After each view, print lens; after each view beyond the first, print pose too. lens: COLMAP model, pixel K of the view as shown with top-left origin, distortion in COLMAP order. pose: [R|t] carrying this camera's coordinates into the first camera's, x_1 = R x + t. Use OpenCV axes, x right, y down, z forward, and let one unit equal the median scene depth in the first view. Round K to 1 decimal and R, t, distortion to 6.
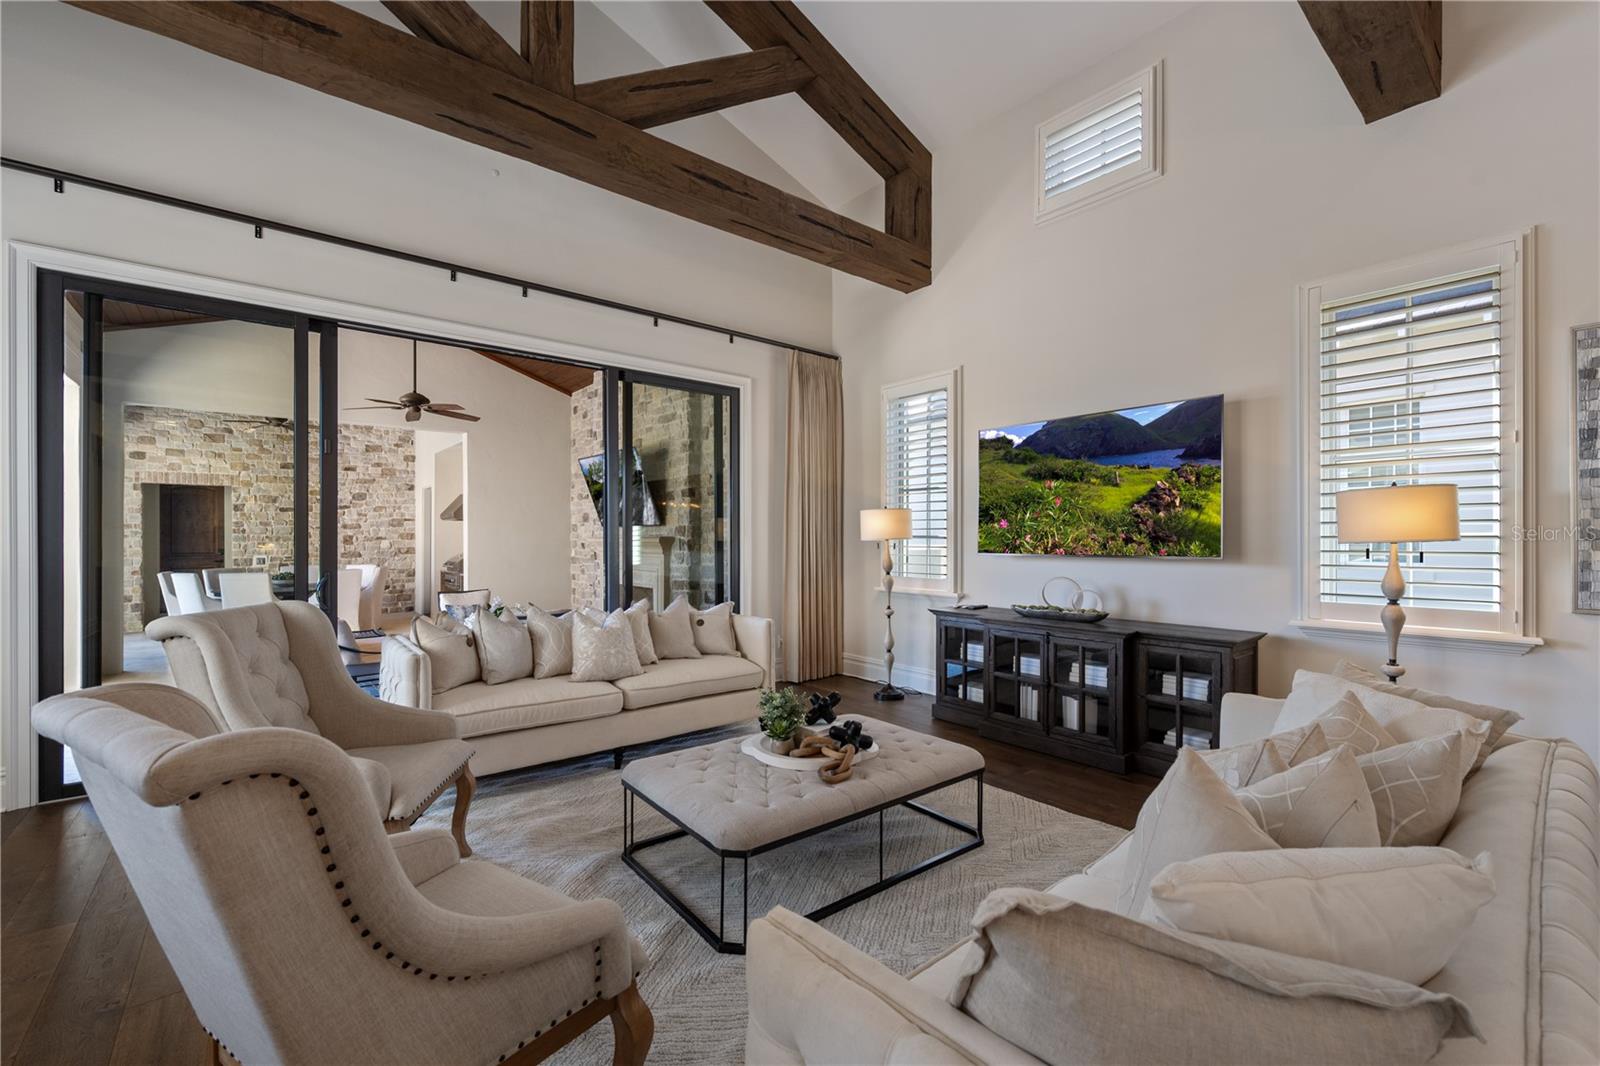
lens RADIAL K [[674.4, 0, 801.0], [0, 674.4, 541.8], [0, 0, 1]] dist [-0.010333, -0.000049]
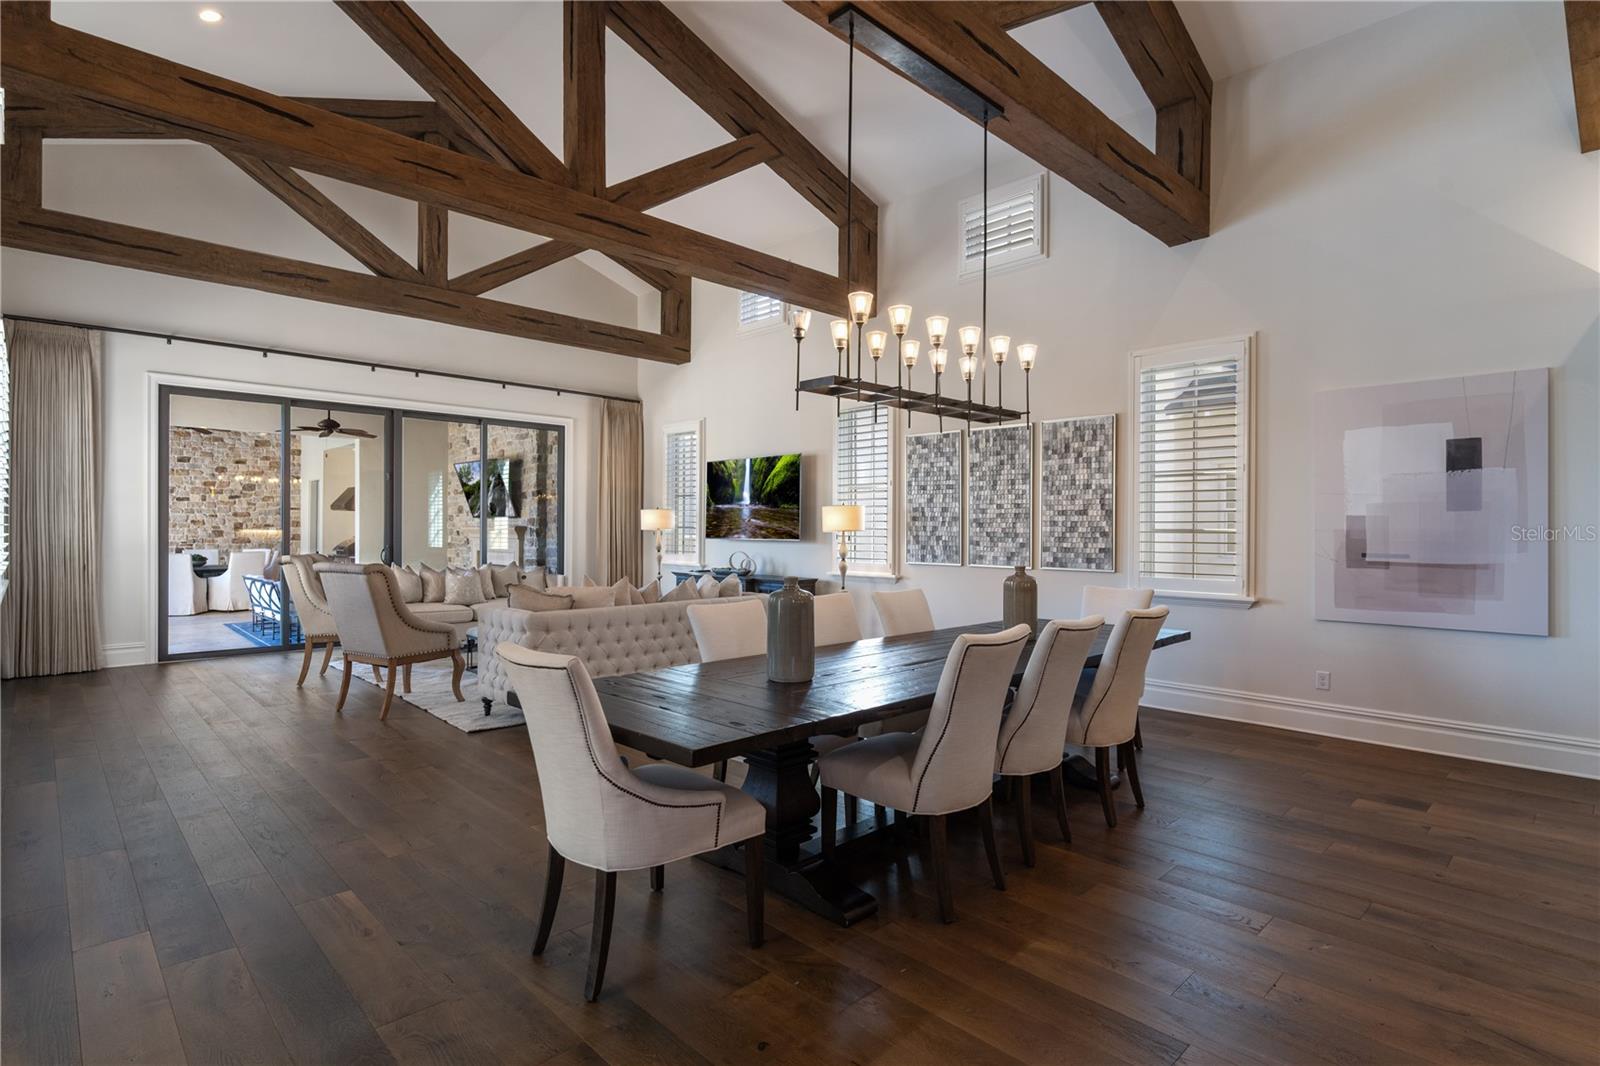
lens RADIAL K [[800.7, 0, 794.7], [0, 800.7, 533.7], [0, 0, 1]] dist [-0.004800, -0.000961]
pose [[0.997057, 0.006630, 0.076378, 0.241089], [-0.006678, 0.999978, 0.000362, 0.003433], [-0.076374, -0.000870, 0.997079, -0.678163]]
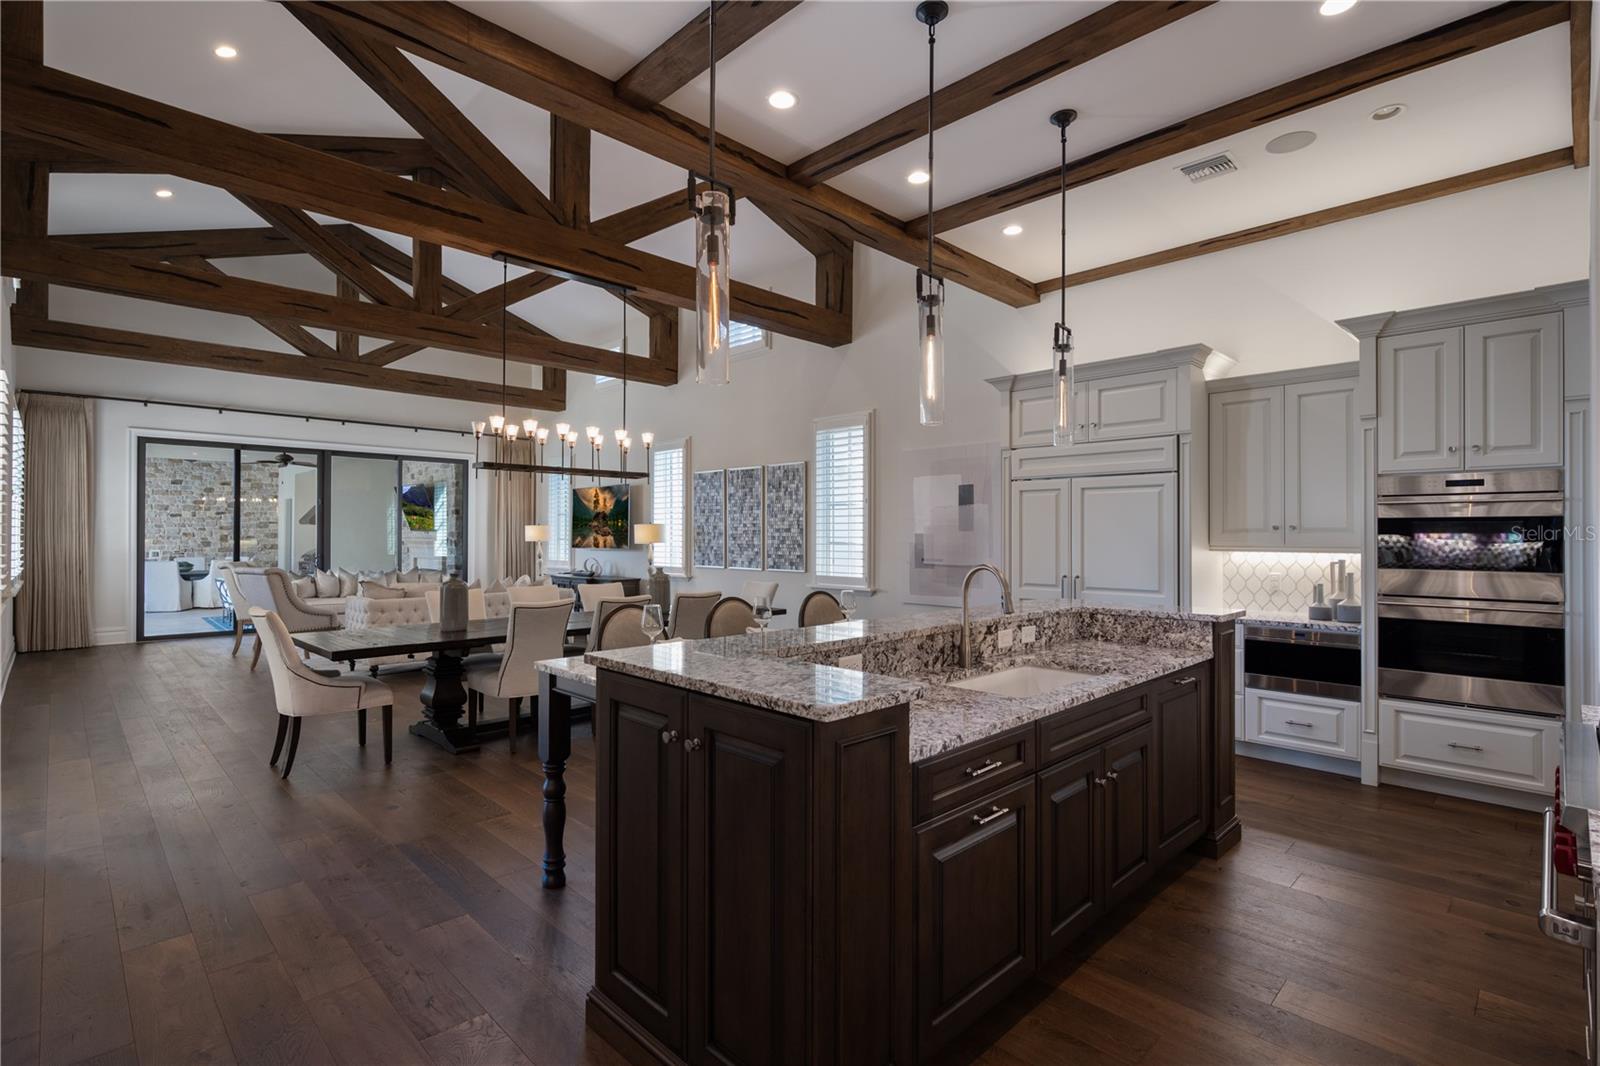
lens RADIAL K [[750.0, 0, 800.0], [0, 750.0, 533.0], [0, 0, 1]] dist [-0.012398, 0.000193]
pose [[0.994863, 0.004361, 0.101136, 0.535808], [-0.003464, 0.999953, -0.009035, -0.007150], [-0.101171, 0.008638, 0.994832, -1.011611]]
